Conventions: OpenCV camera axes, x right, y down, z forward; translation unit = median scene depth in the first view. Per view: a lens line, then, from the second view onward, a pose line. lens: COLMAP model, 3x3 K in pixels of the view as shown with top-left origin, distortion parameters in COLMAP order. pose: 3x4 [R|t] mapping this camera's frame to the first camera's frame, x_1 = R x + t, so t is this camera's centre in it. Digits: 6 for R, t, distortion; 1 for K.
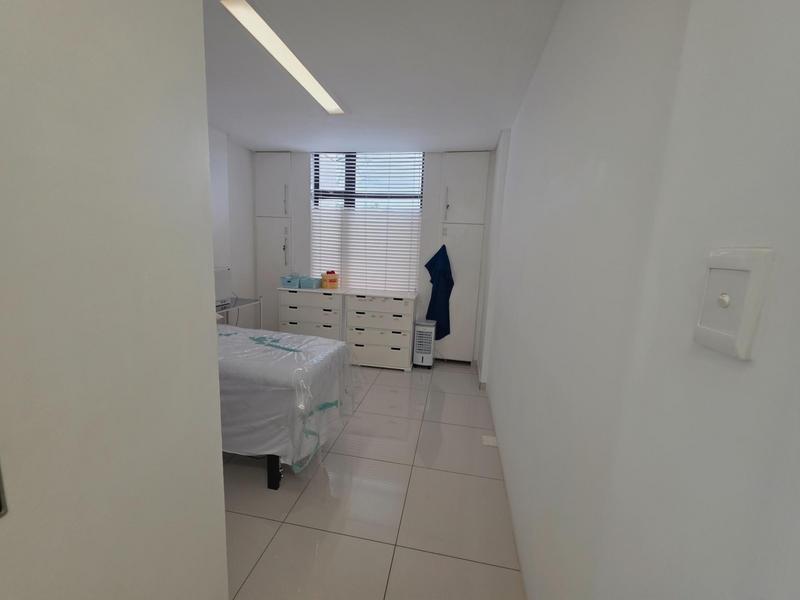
lens RADIAL K [[323.0, 0, 400.1], [0, 323.0, 298.5], [0, 0, 1]] dist [0.005270, -0.001584]
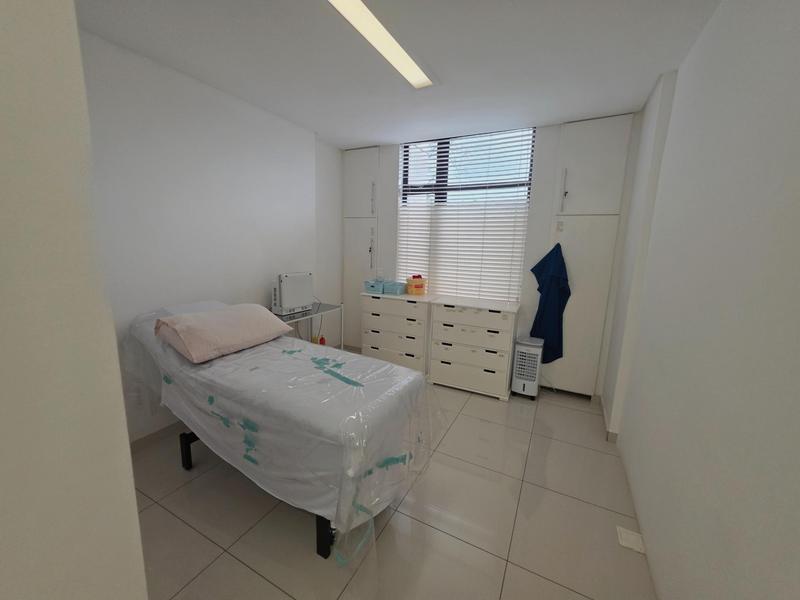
lens RADIAL K [[323.0, 0, 397.2], [0, 323.0, 301.6], [0, 0, 1]] dist [0.005270, -0.001584]
pose [[0.954467, 0.033318, -0.296449, 0.000231], [-0.029255, 0.999408, 0.018131, -0.029434], [0.296877, -0.008633, 0.954877, 0.142557]]
